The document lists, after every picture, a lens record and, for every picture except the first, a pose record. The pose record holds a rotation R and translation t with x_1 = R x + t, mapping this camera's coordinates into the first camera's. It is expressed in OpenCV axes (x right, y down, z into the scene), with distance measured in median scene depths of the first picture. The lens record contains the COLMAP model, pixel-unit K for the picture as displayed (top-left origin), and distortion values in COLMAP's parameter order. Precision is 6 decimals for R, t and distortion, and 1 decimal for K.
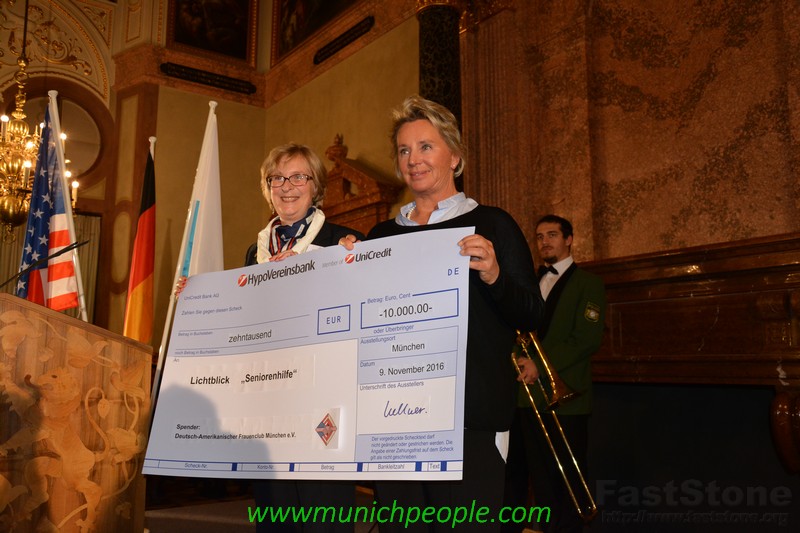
lens RADIAL K [[705.6, 0, 400.0], [0, 705.6, 266.5], [0, 0, 1]] dist [-0.056224, 0.022232]
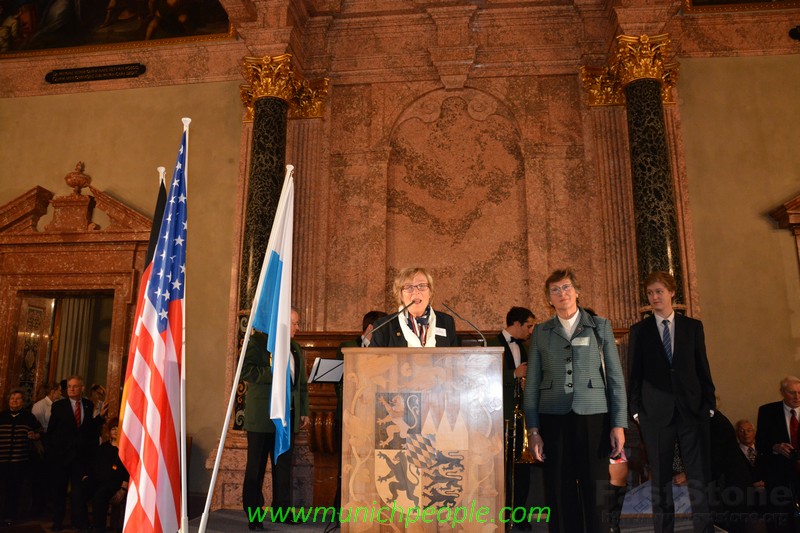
lens RADIAL K [[624.7, 0, 400.0], [0, 624.7, 266.5], [0, 0, 1]] dist [-0.154507, 0.118184]
pose [[0.685613, 0.150810, 0.712173, -0.576562], [-0.101375, 0.988553, -0.111741, 0.014634], [-0.720873, 0.004415, 0.693053, 0.125041]]
